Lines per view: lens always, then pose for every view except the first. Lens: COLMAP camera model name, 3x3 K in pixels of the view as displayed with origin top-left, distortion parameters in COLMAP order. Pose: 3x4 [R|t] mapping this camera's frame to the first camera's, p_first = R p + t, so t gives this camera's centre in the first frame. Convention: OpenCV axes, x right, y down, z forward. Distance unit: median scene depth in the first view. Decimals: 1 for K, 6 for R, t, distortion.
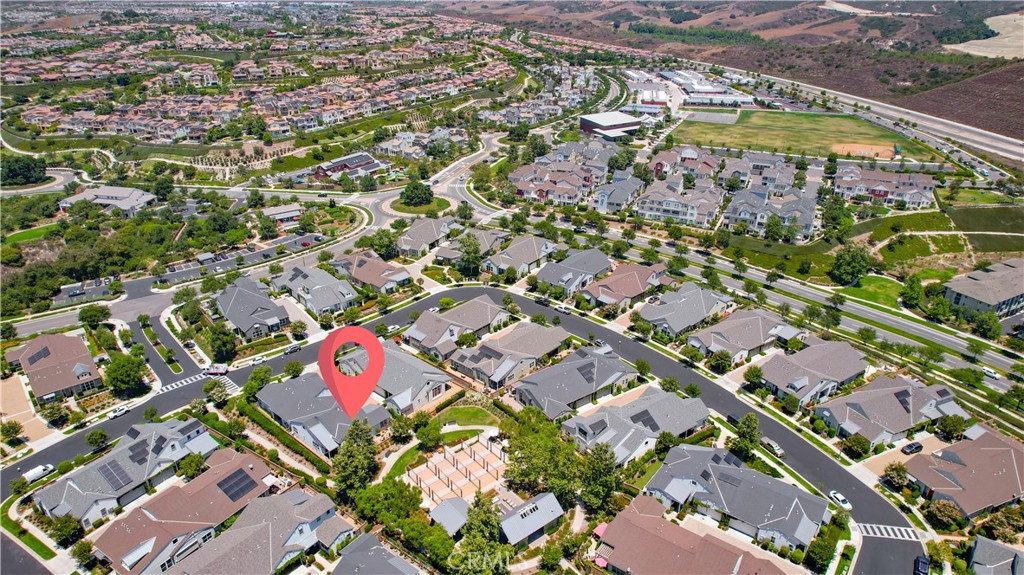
lens RADIAL K [[656.4, 0, 512.0], [0, 656.4, 287.5], [0, 0, 1]] dist [-0.075566, 0.067345]
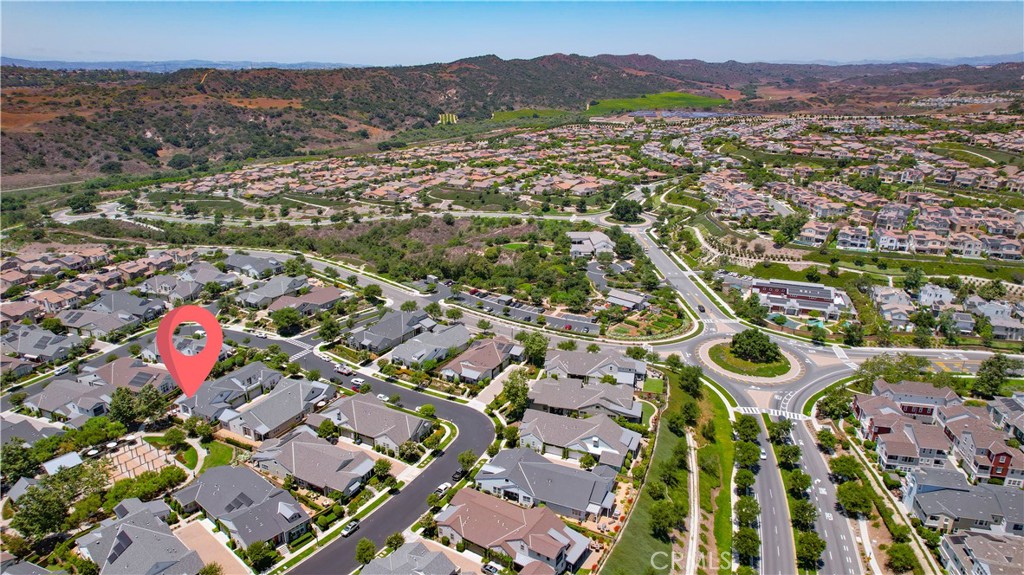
lens RADIAL K [[656.4, 0, 512.0], [0, 656.4, 287.5], [0, 0, 1]] dist [-0.075566, 0.067345]
pose [[0.237513, 0.318220, -0.917782, 0.403733], [-0.419677, 0.885705, 0.198489, -0.203716], [0.876047, 0.338028, 0.343916, 0.402745]]
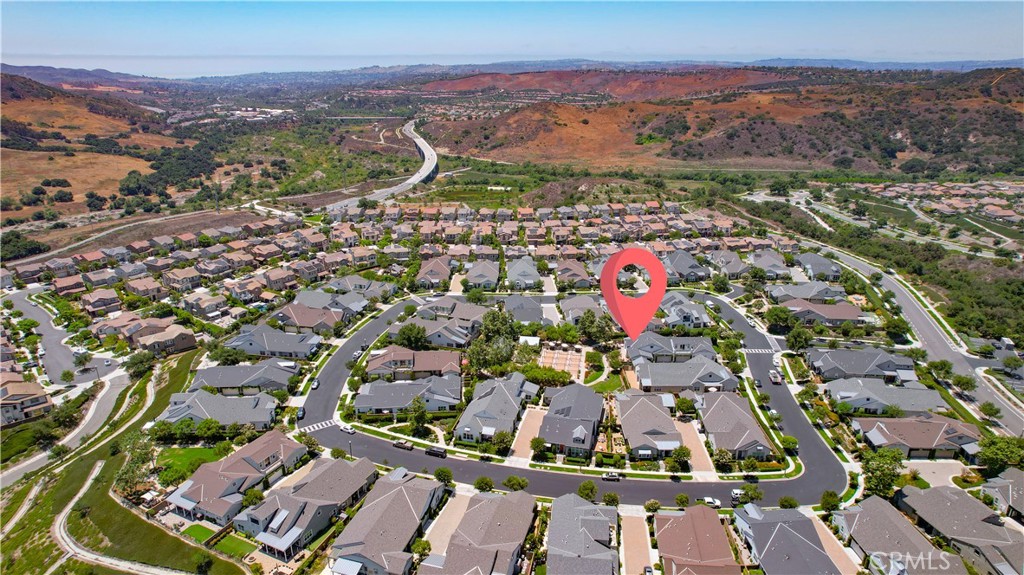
lens RADIAL K [[656.4, 0, 512.0], [0, 656.4, 287.5], [0, 0, 1]] dist [-0.075566, 0.067345]
pose [[-0.766967, 0.214853, -0.604648, 0.361017], [-0.265208, 0.751900, 0.603581, -0.307278], [0.584317, 0.623285, -0.519702, 0.617131]]
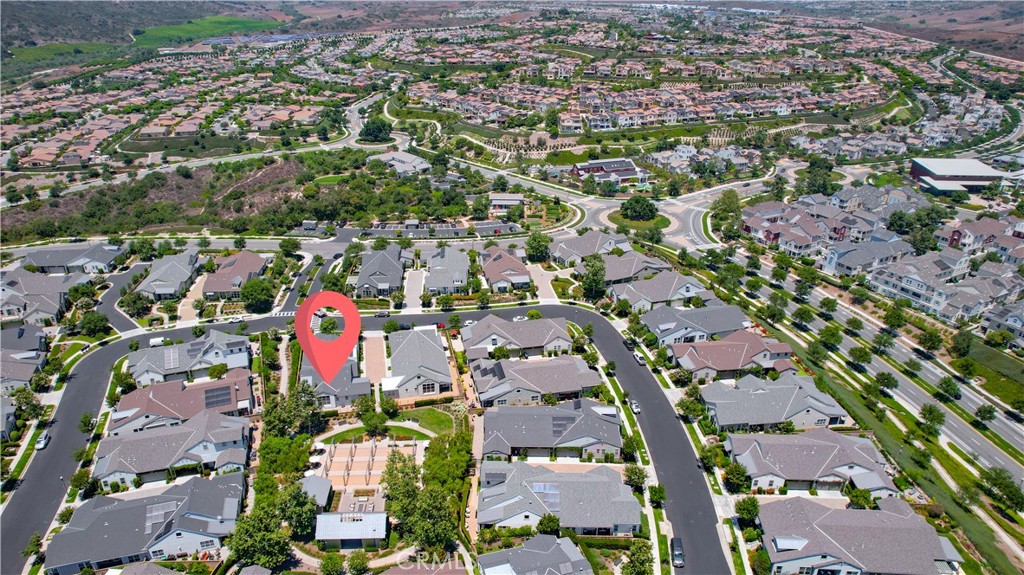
lens RADIAL K [[656.4, 0, 512.0], [0, 656.4, 287.5], [0, 0, 1]] dist [-0.075566, 0.067345]
pose [[0.806293, 0.254072, -0.534171, 0.215040], [-0.257471, 0.963764, 0.069768, -0.042497], [0.532541, 0.081280, 0.842493, 0.084096]]
